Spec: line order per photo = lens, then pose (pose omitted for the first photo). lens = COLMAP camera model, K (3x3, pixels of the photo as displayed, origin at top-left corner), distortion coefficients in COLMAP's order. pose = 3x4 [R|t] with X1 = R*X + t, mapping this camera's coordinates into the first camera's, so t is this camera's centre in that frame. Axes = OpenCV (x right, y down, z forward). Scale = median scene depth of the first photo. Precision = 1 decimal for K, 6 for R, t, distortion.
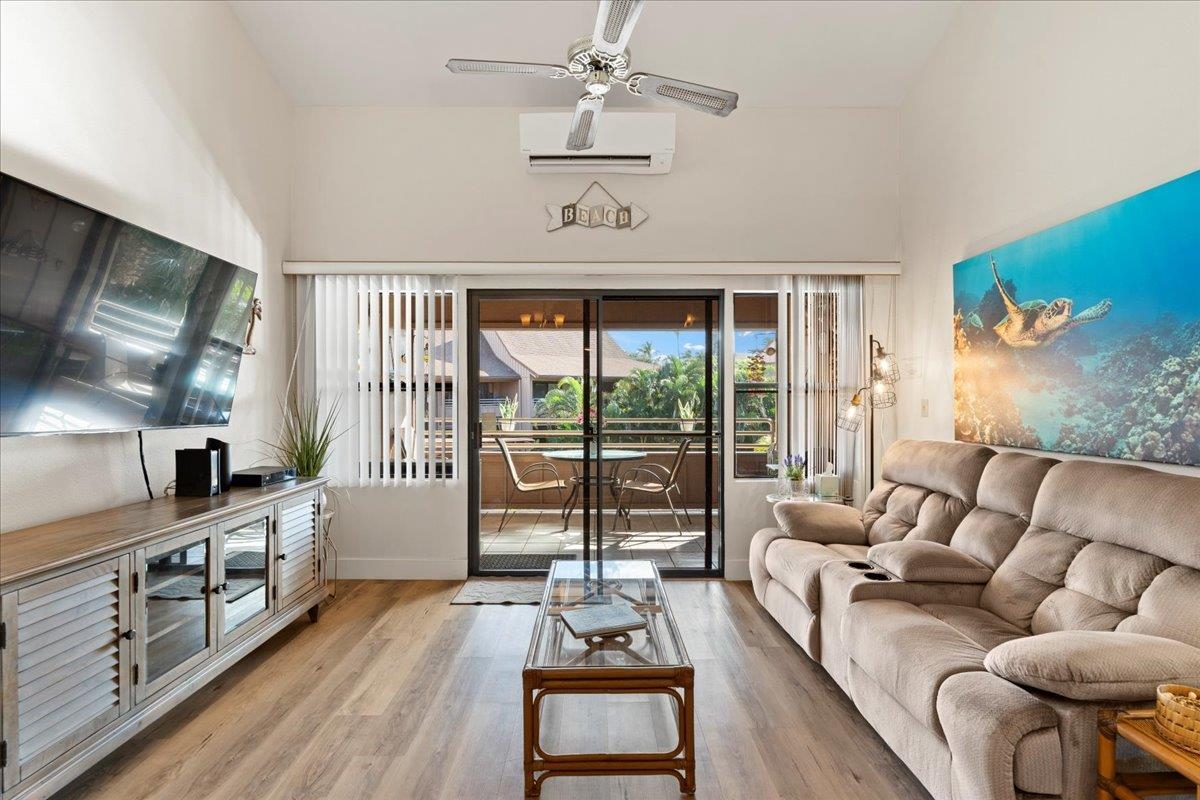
lens RADIAL K [[564.4, 0, 598.4], [0, 564.4, 401.0], [0, 0, 1]] dist [0.001193, -0.001674]
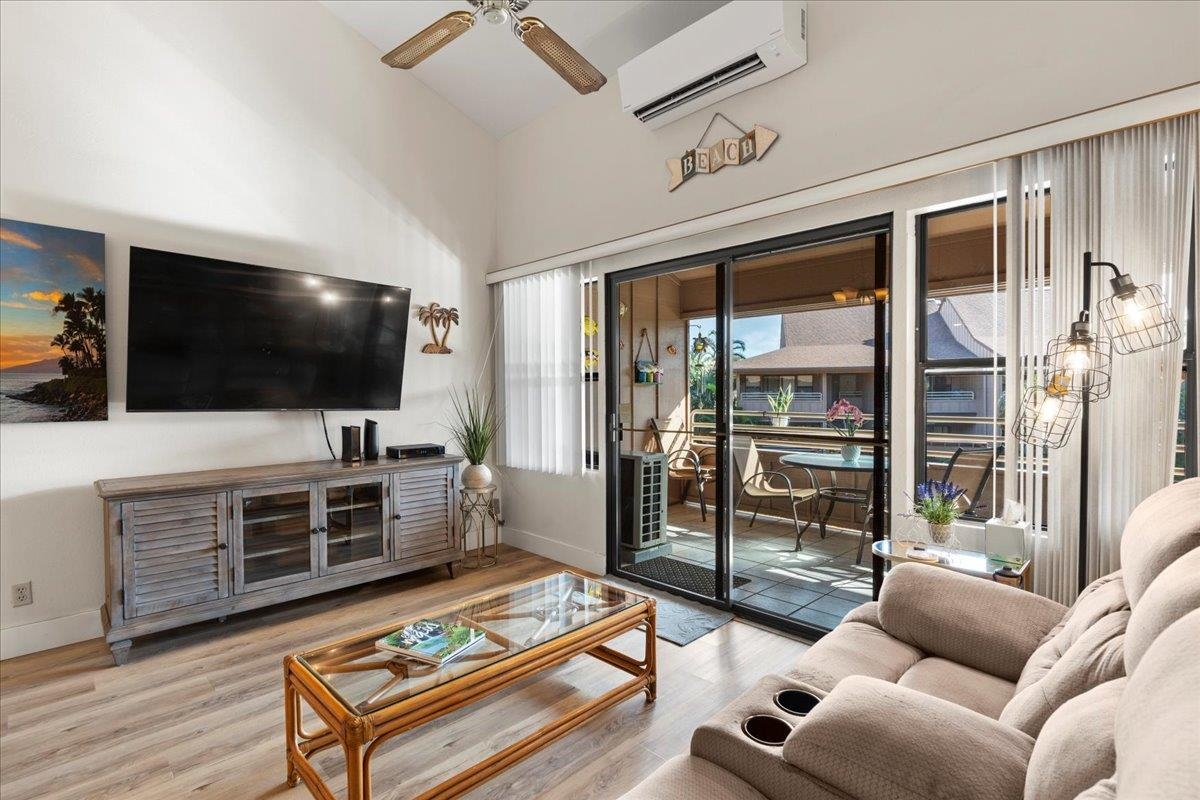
lens RADIAL K [[564.4, 0, 597.4], [0, 564.4, 401.1], [0, 0, 1]] dist [0.001193, -0.001674]
pose [[0.699437, 0.009219, -0.714635, 0.462095], [-0.000888, 0.999927, 0.012030, 0.006099], [0.714694, -0.007780, 0.699394, 0.333789]]
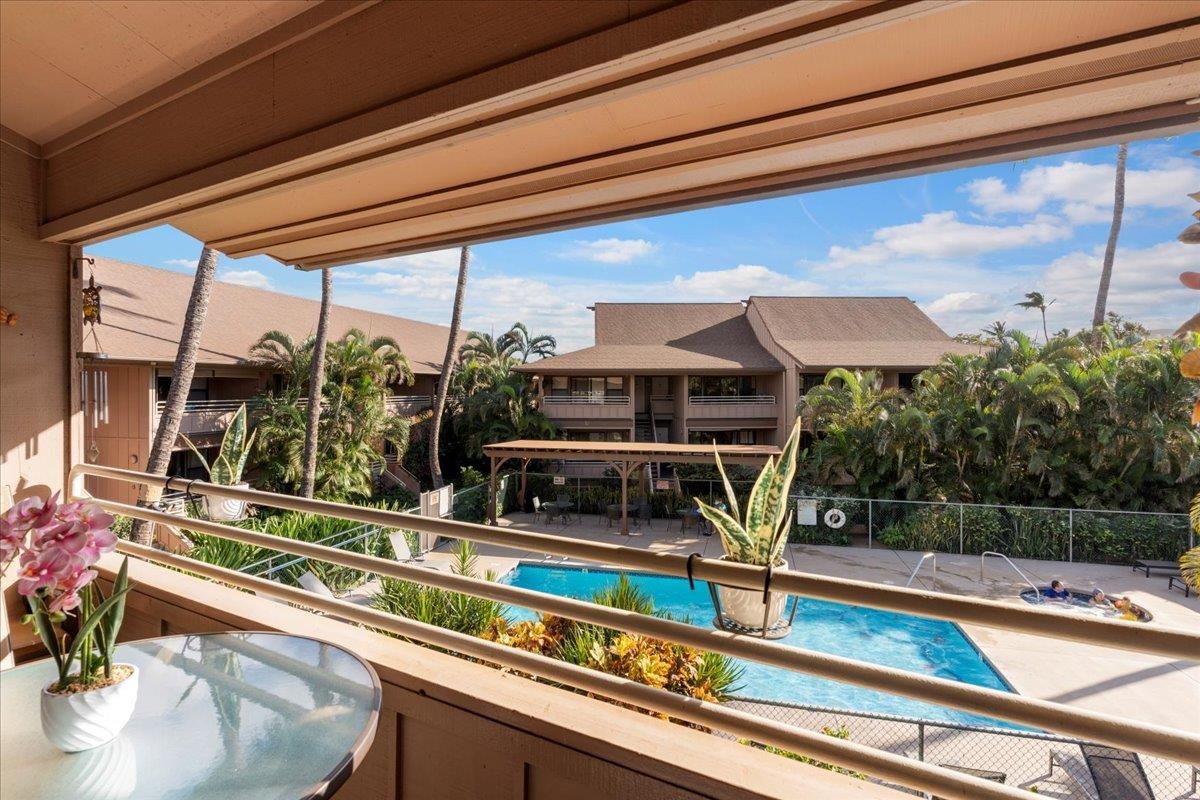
lens RADIAL K [[586.0, 0, 607.9], [0, 586.0, 393.1], [0, 0, 1]] dist [0.002628, 0.001869]
pose [[0.875263, 0.003738, -0.483633, 0.366155], [-0.006114, 0.999976, -0.003336, -0.036963], [0.483608, 0.005877, 0.875265, 1.446541]]
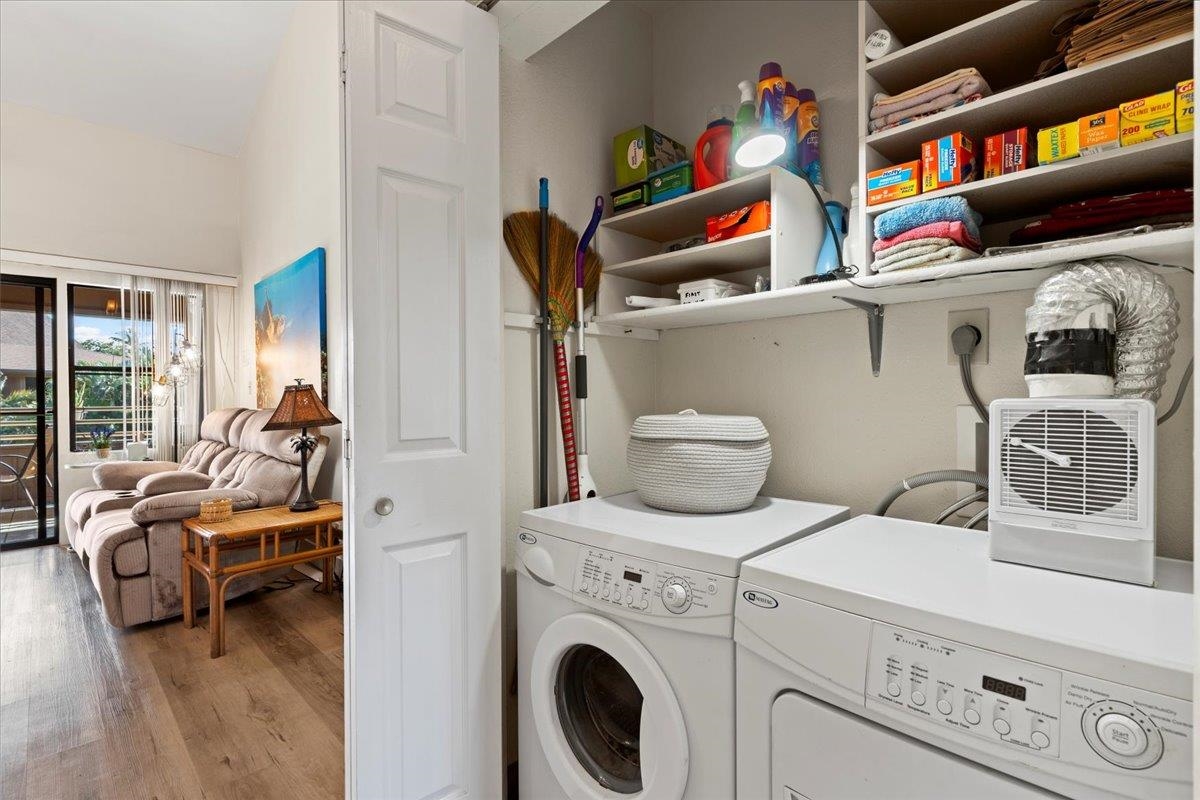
lens RADIAL K [[564.4, 0, 597.3], [0, 564.4, 405.5], [0, 0, 1]] dist [0.001193, -0.001674]
pose [[0.718601, -0.012014, 0.695318, 0.221883], [0.008720, 0.999928, 0.008266, 0.049222], [-0.695368, 0.000123, 0.718654, -0.532019]]
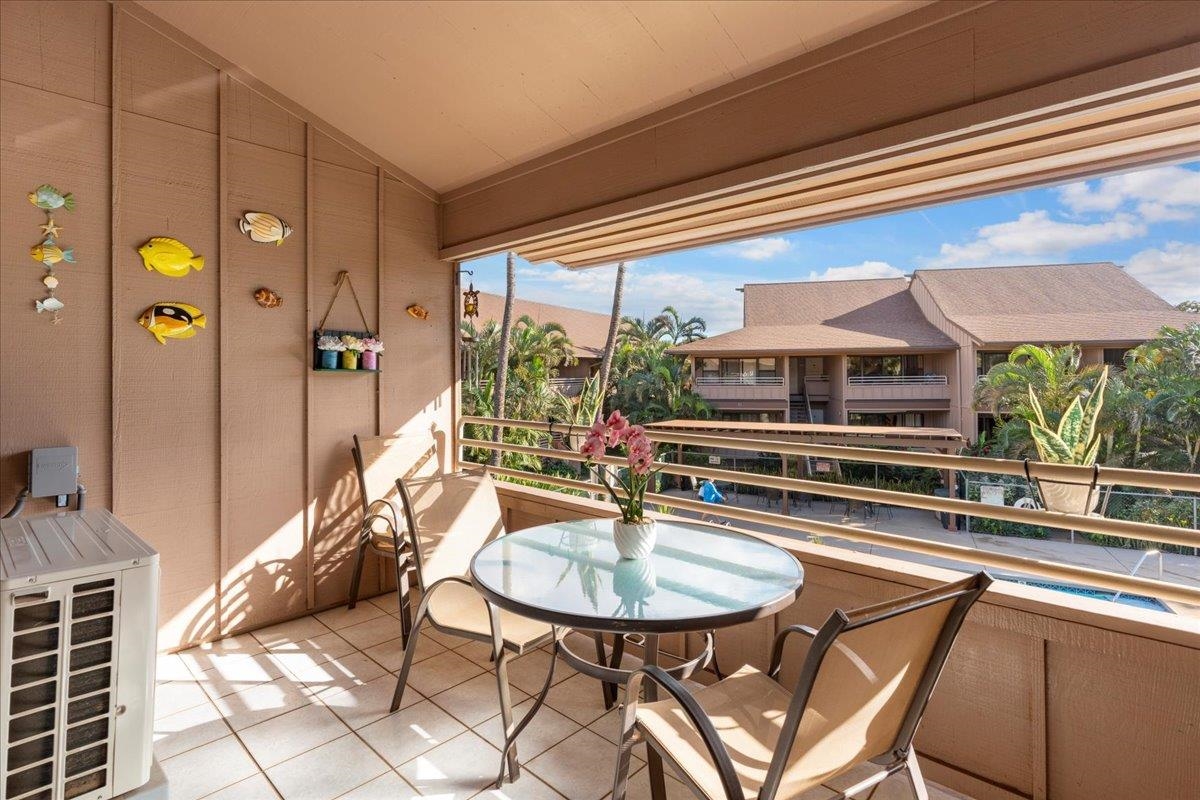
lens RADIAL K [[586.0, 0, 608.0], [0, 586.0, 371.1], [0, 0, 1]] dist [0.002628, 0.001869]
pose [[0.740027, -0.007148, -0.672539, 0.320205], [-0.000425, 0.999938, -0.011095, -0.015318], [0.672577, 0.008497, 0.739978, 1.176286]]
